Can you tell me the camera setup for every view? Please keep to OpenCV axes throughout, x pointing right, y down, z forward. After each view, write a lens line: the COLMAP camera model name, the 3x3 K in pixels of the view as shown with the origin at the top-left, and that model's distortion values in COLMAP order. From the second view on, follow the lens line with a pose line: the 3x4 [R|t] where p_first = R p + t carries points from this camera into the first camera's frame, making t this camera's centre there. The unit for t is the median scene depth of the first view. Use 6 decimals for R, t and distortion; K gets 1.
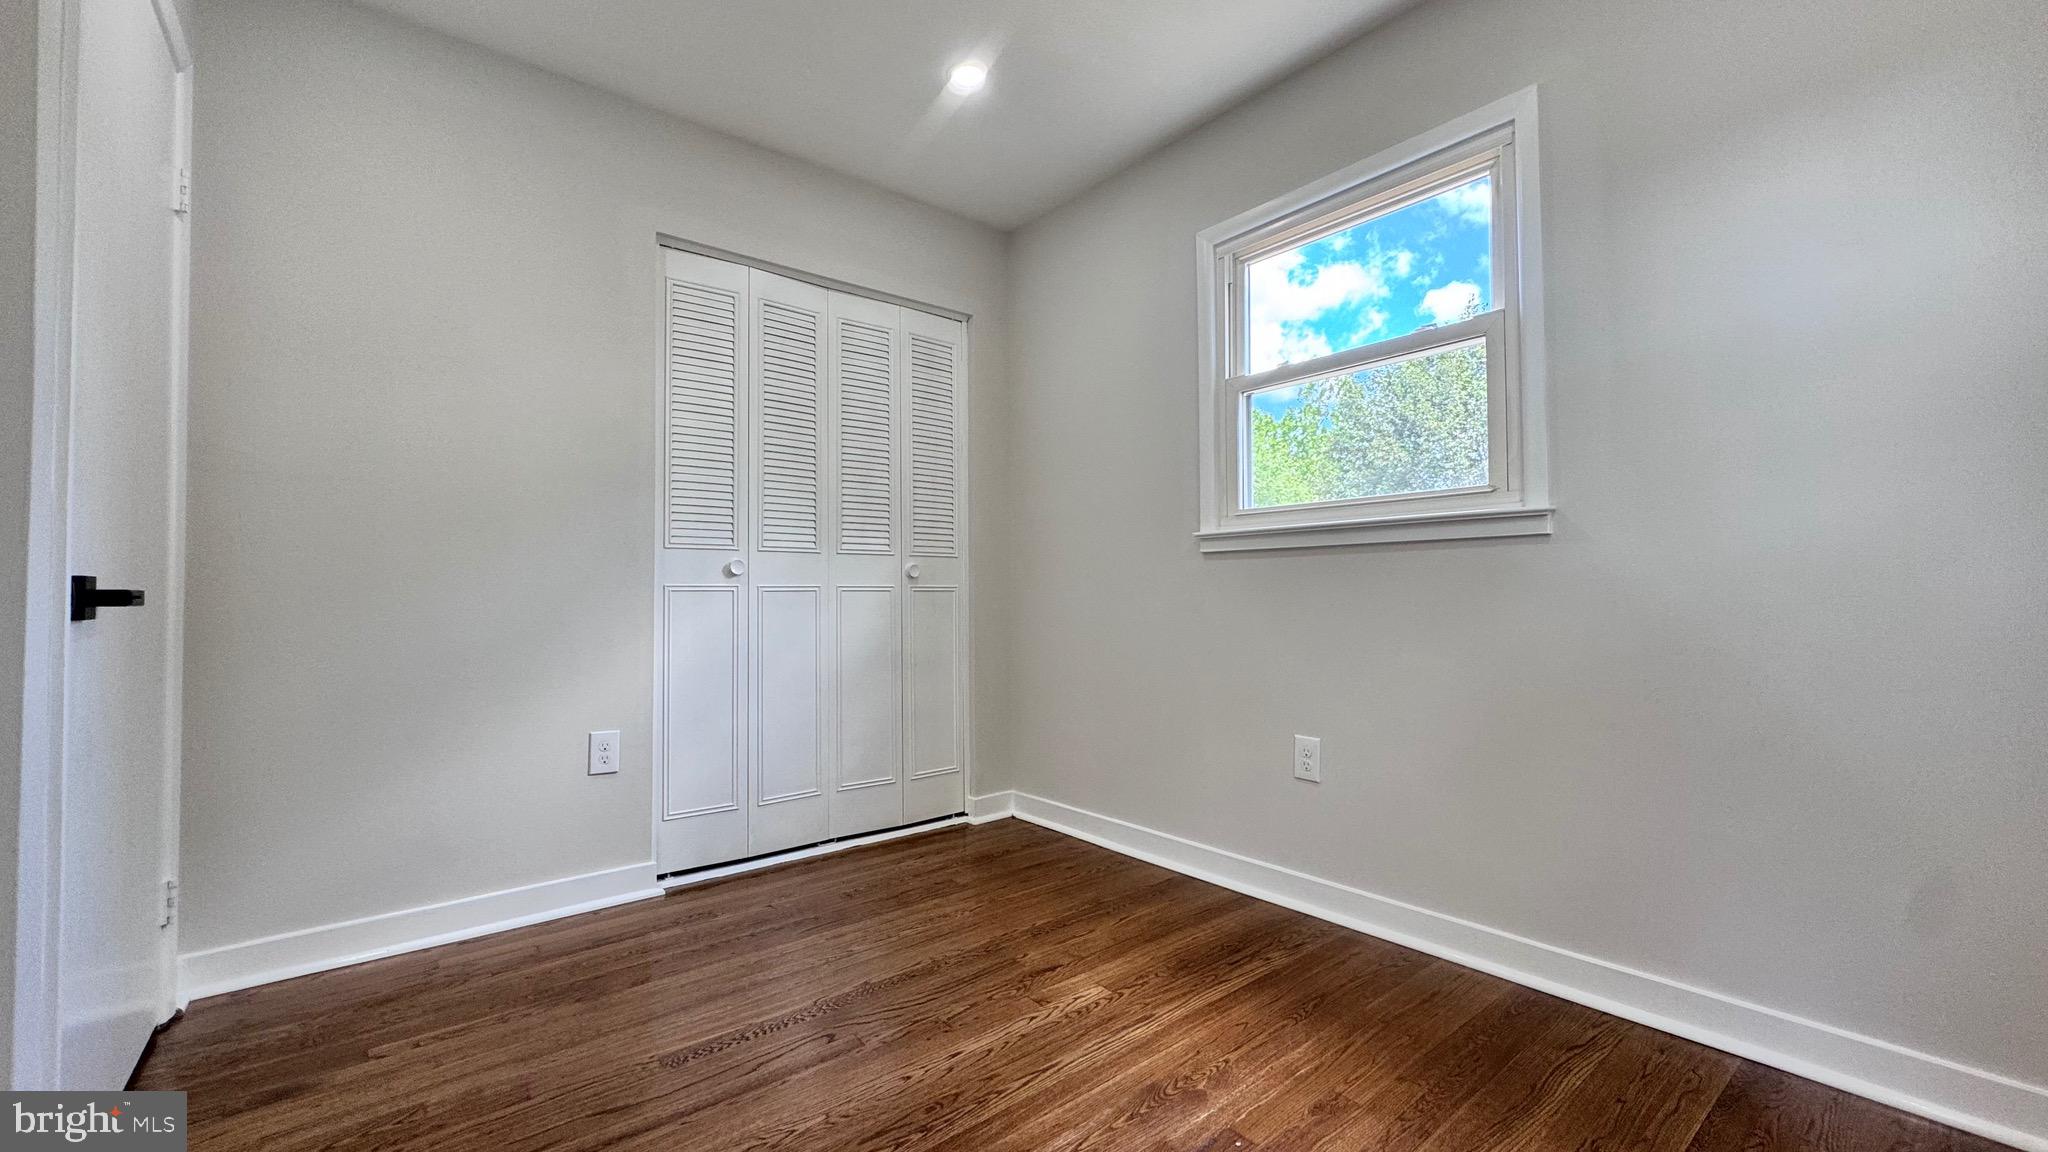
lens RADIAL K [[814.6, 0, 1012.2], [0, 814.6, 575.5], [0, 0, 1]] dist [-0.001751, 0.000561]
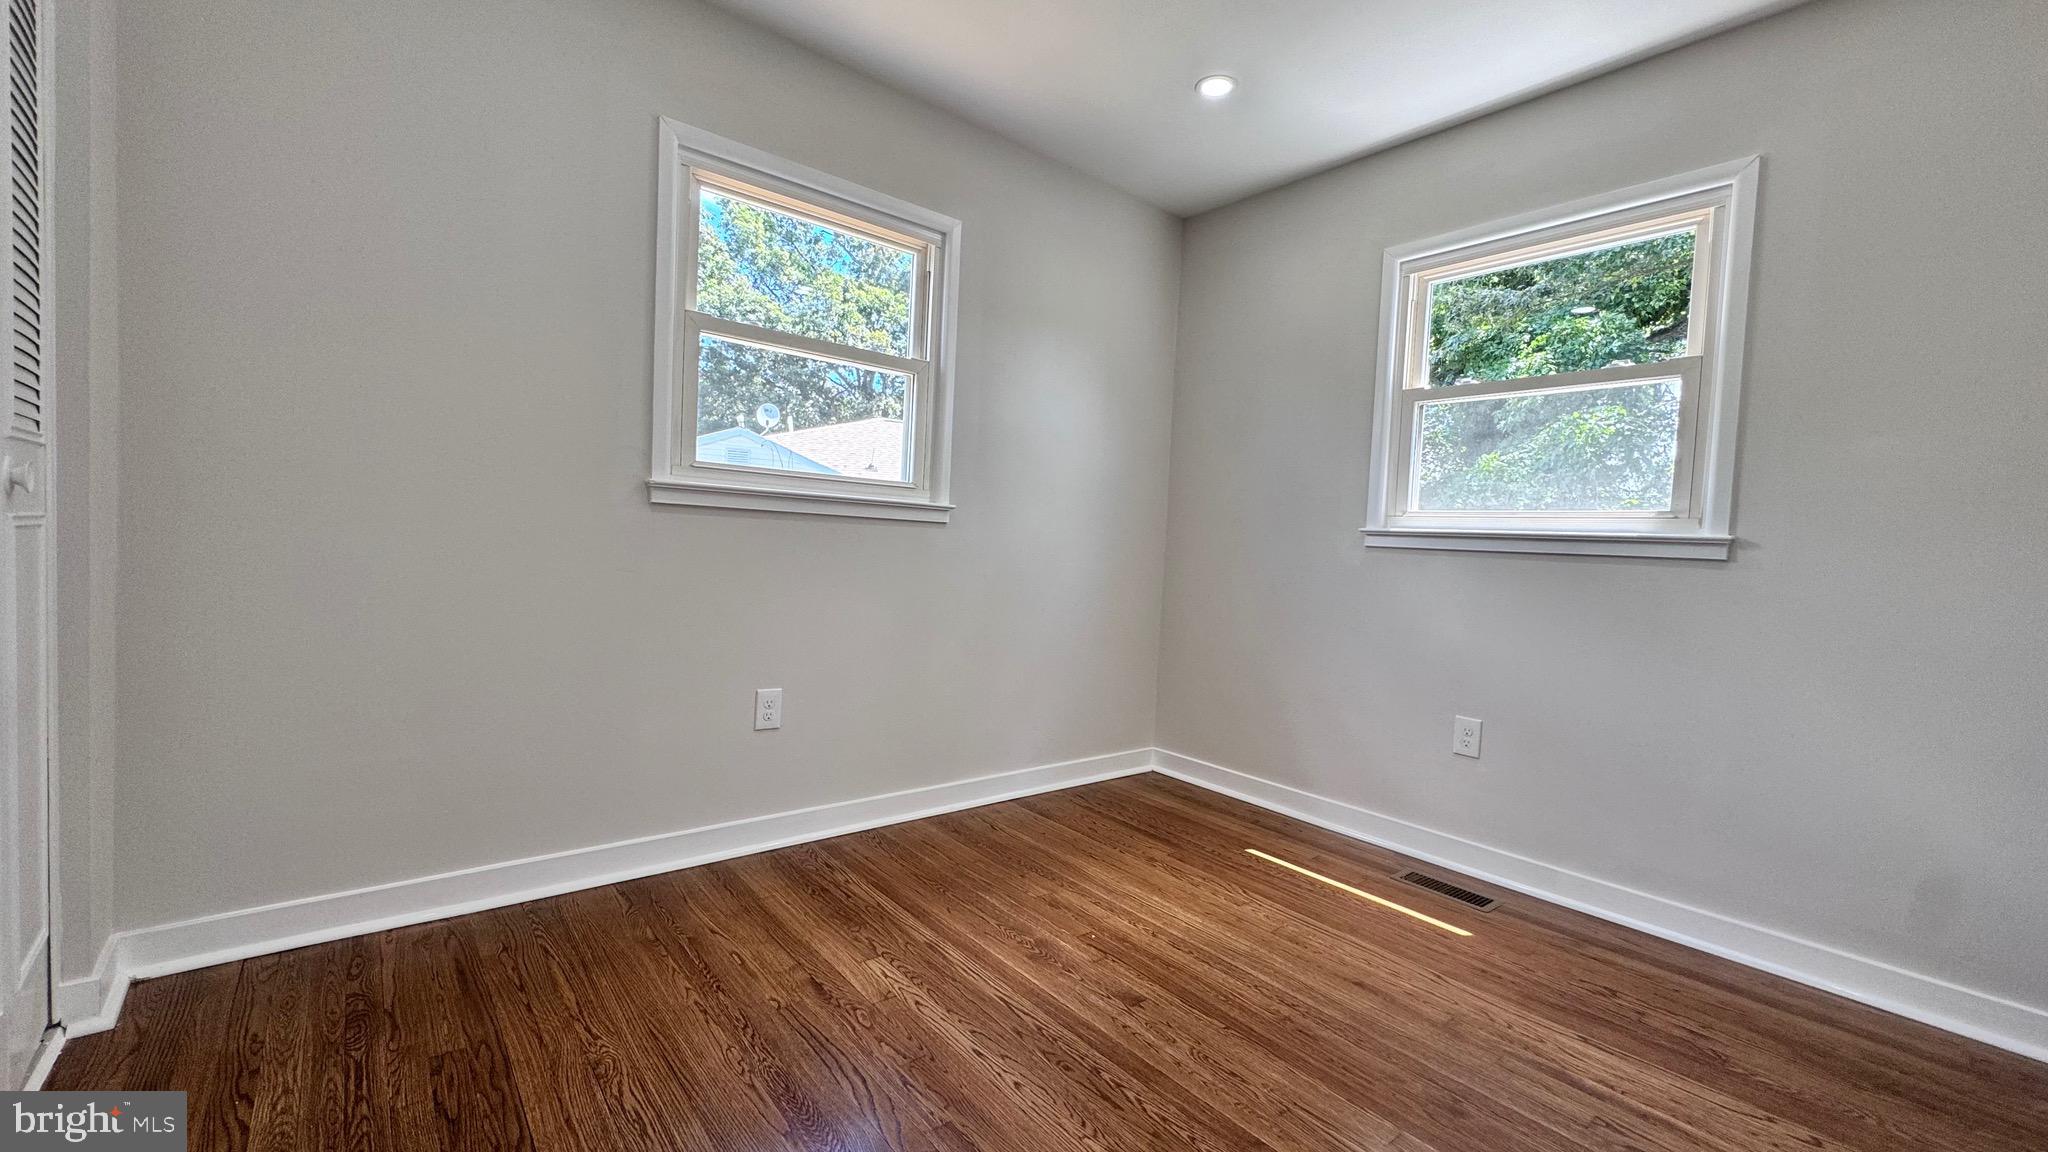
lens RADIAL K [[814.6, 0, 1032.7], [0, 814.6, 579.3], [0, 0, 1]] dist [-0.001751, 0.000561]
pose [[-0.023611, -0.038732, 0.998971, -0.836125], [-0.077952, 0.996278, 0.036786, -0.014039], [-0.996677, -0.077004, -0.026542, 0.821865]]
